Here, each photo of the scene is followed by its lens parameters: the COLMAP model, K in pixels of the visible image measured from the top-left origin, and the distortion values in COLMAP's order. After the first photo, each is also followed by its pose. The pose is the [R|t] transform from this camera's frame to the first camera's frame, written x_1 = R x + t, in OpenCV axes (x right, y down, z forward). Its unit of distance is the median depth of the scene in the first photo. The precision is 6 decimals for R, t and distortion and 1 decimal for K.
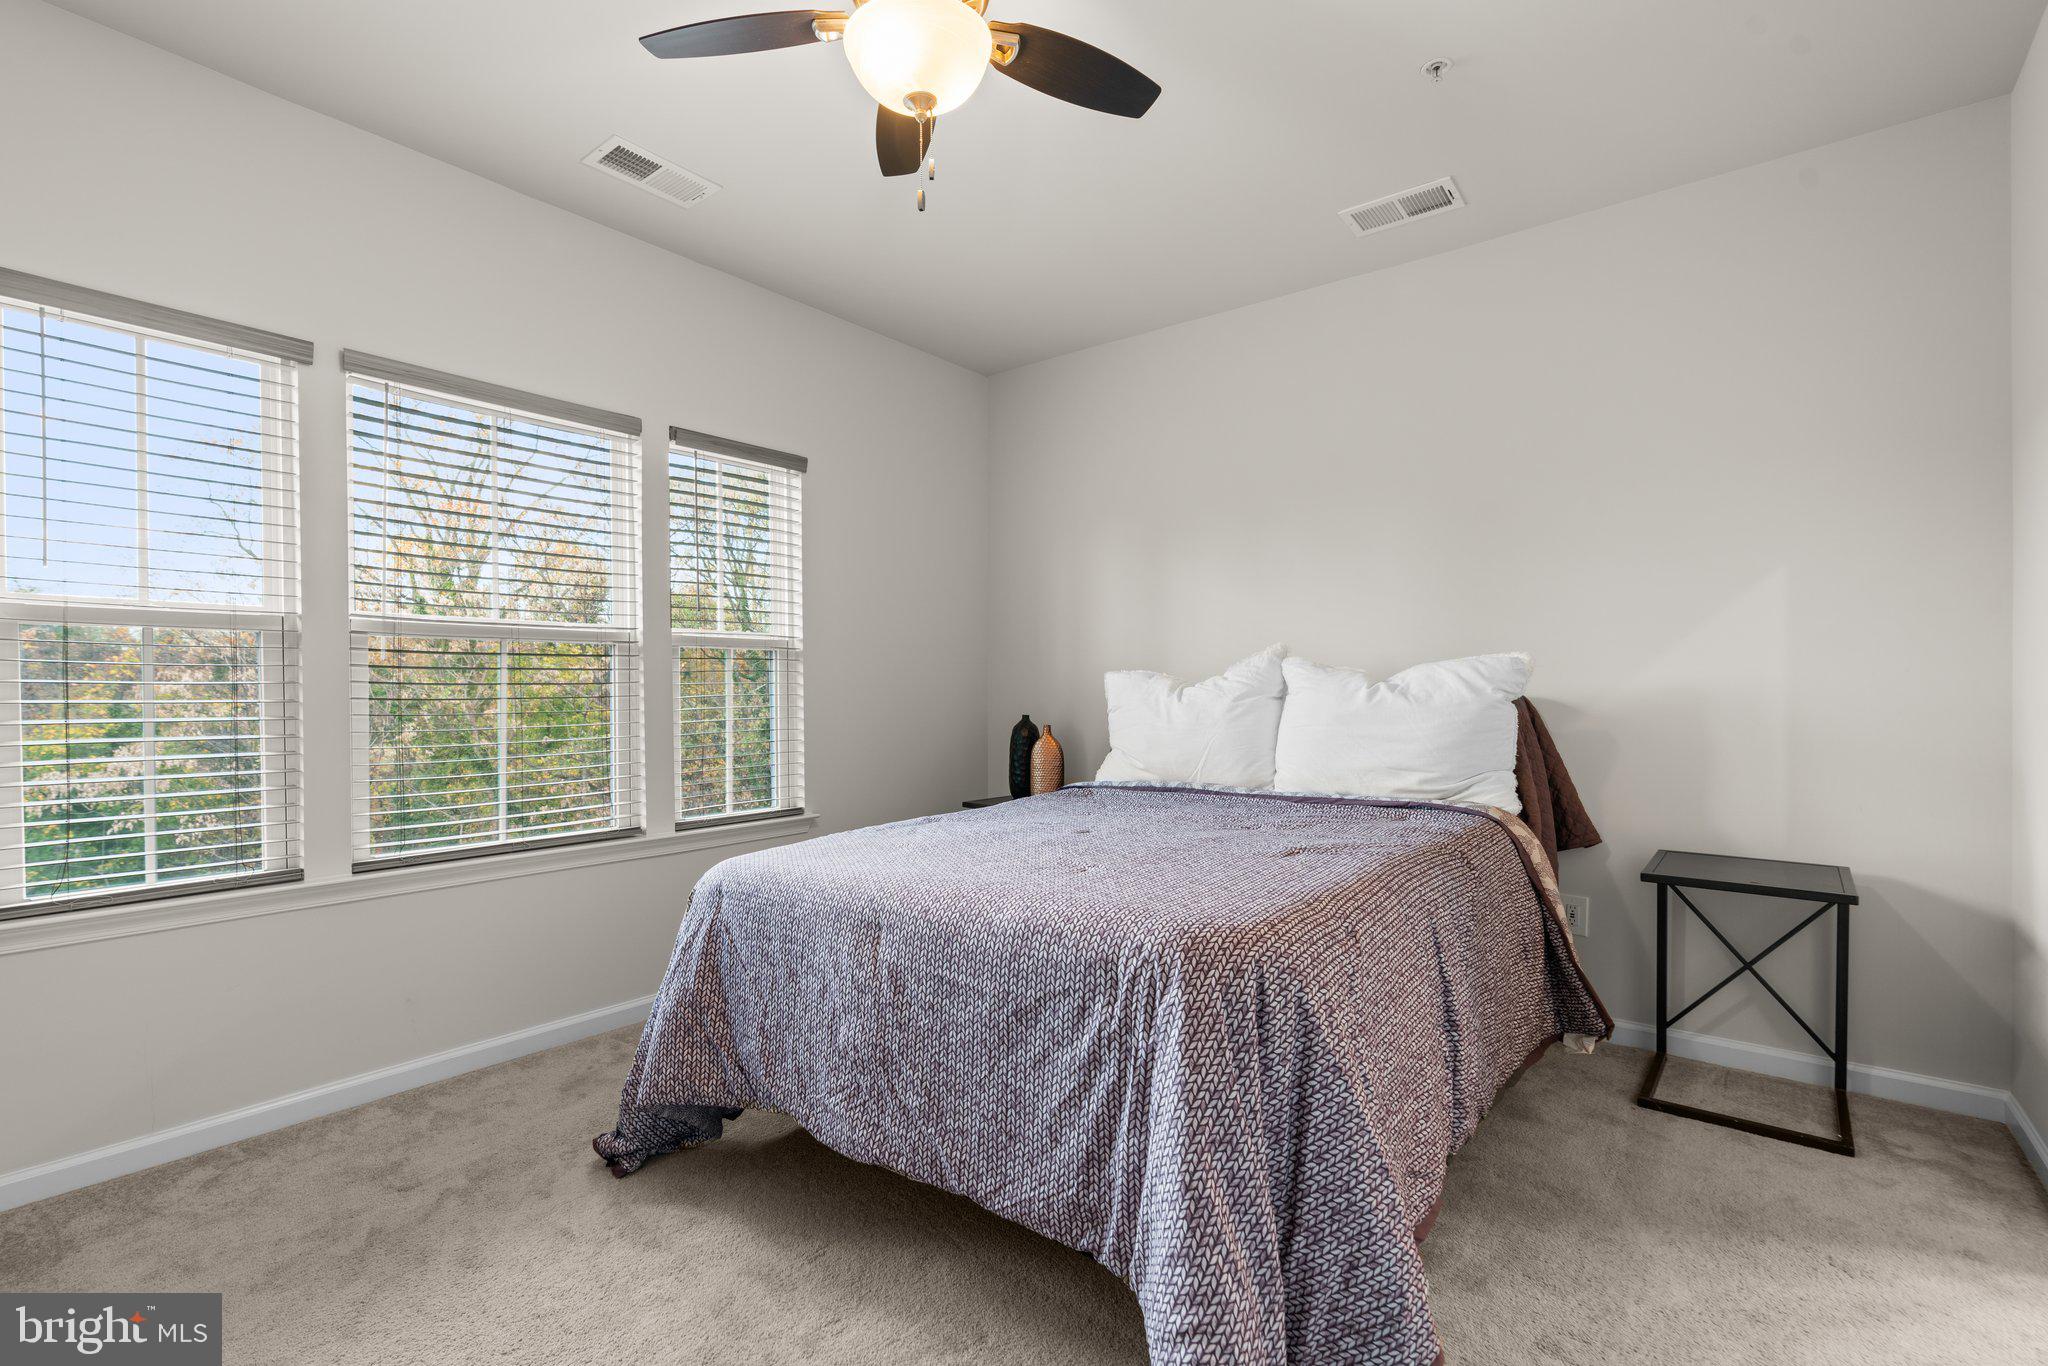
lens RADIAL K [[932.9, 0, 975.2], [0, 932.9, 686.0], [0, 0, 1]] dist [0.027998, 0.000306]
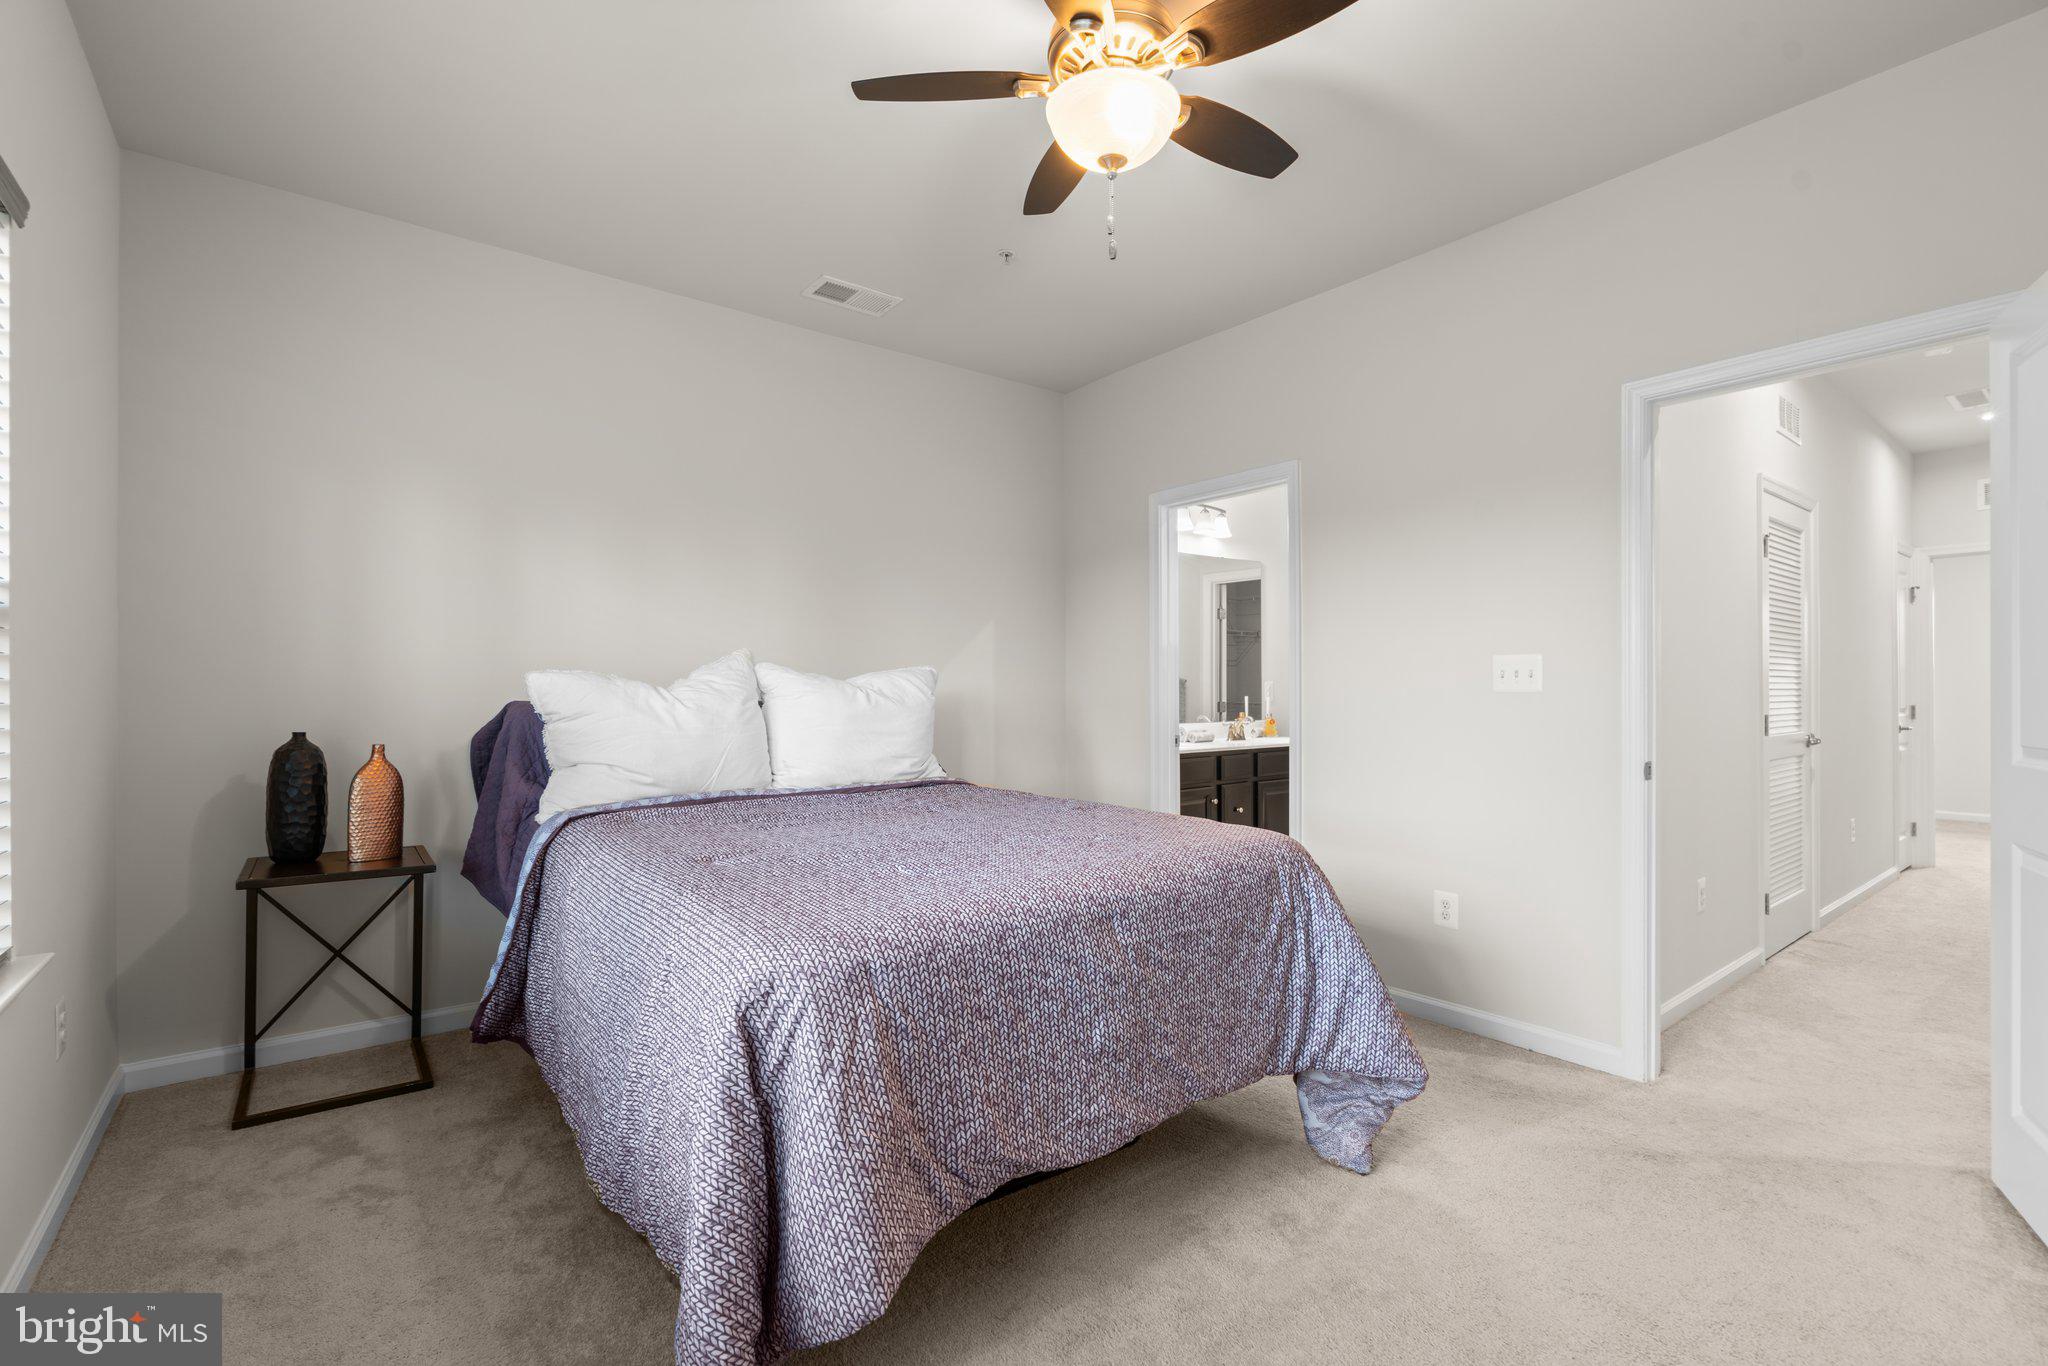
lens RADIAL K [[923.1, 0, 1024.1], [0, 923.1, 700.7], [0, 0, 1]] dist [-0.000605, -0.028747]
pose [[0.208179, -0.004058, 0.978082, -0.572356], [-0.000079, 0.999991, 0.004166, 0.007912], [-0.978091, -0.000945, 0.208177, 0.453927]]
